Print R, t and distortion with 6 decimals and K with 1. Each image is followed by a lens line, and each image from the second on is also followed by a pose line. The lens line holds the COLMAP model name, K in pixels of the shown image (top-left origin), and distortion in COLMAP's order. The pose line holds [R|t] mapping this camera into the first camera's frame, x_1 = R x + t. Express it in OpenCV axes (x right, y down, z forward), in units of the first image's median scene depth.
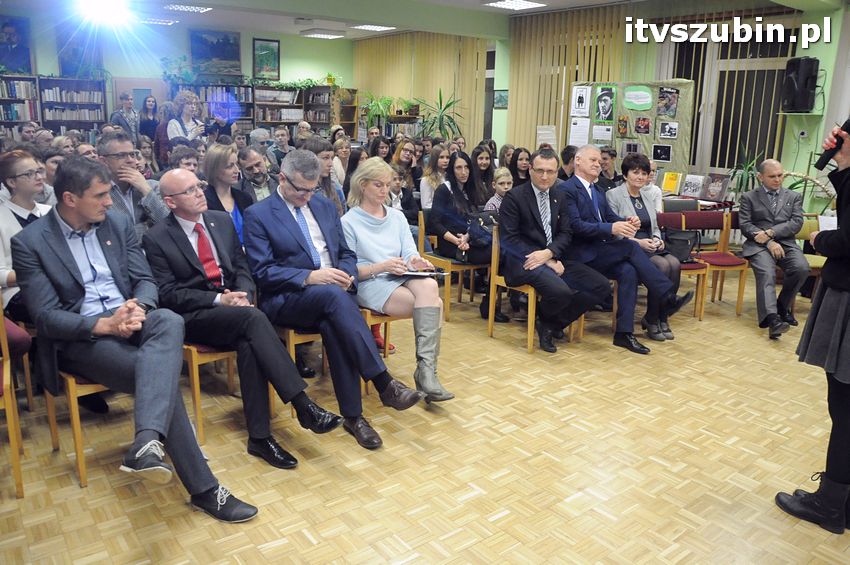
lens RADIAL K [[659.7, 0, 425.1], [0, 659.7, 269.0], [0, 0, 1]] dist [-0.160020, 0.131810]
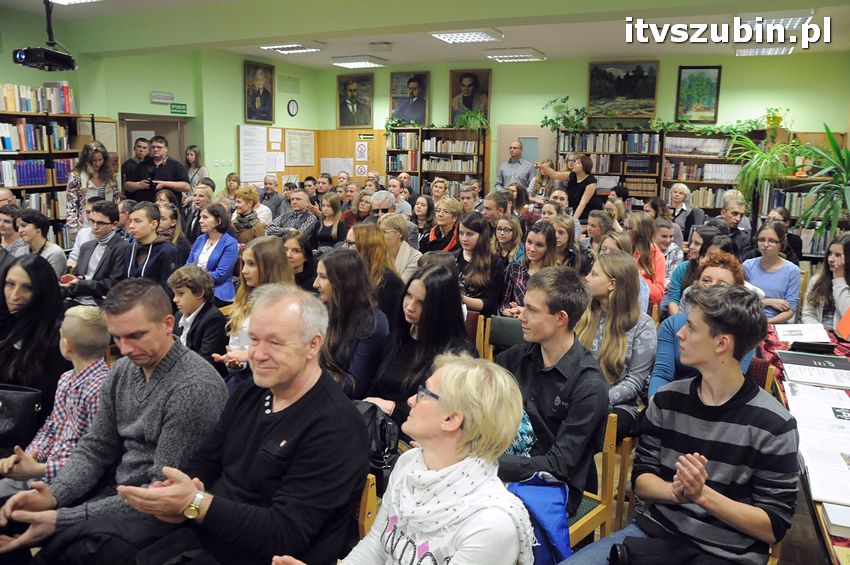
lens RADIAL K [[659.7, 0, 425.1], [0, 659.7, 269.0], [0, 0, 1]] dist [-0.160020, 0.131810]
pose [[0.458890, 0.135946, -0.878031, 0.270105], [-0.204219, 0.977905, 0.044677, -0.111627], [0.864705, 0.158809, 0.476513, 0.453850]]
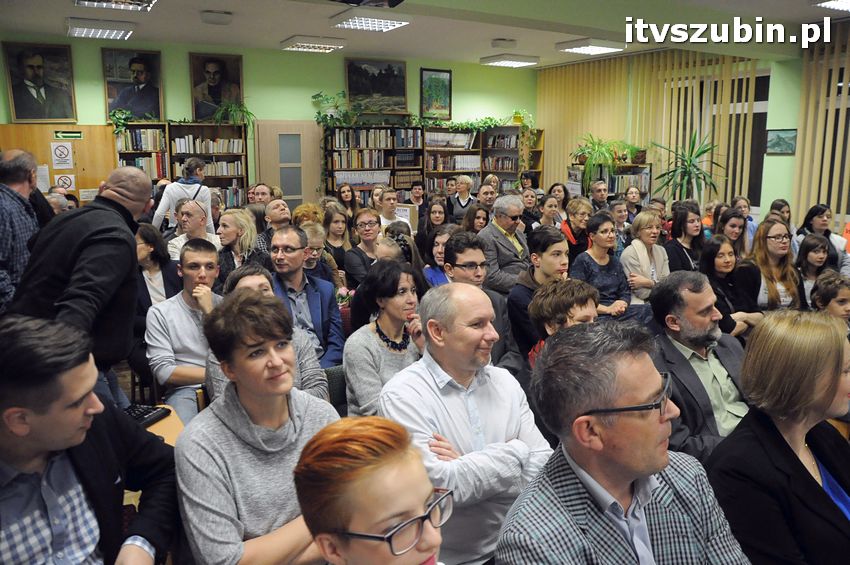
lens RADIAL K [[659.7, 0, 425.1], [0, 659.7, 269.0], [0, 0, 1]] dist [-0.160020, 0.131810]
pose [[0.991064, -0.003330, -0.133342, -0.158596], [-0.003794, 0.998580, -0.053134, -0.068051], [0.133330, 0.053166, 0.989645, 0.216097]]
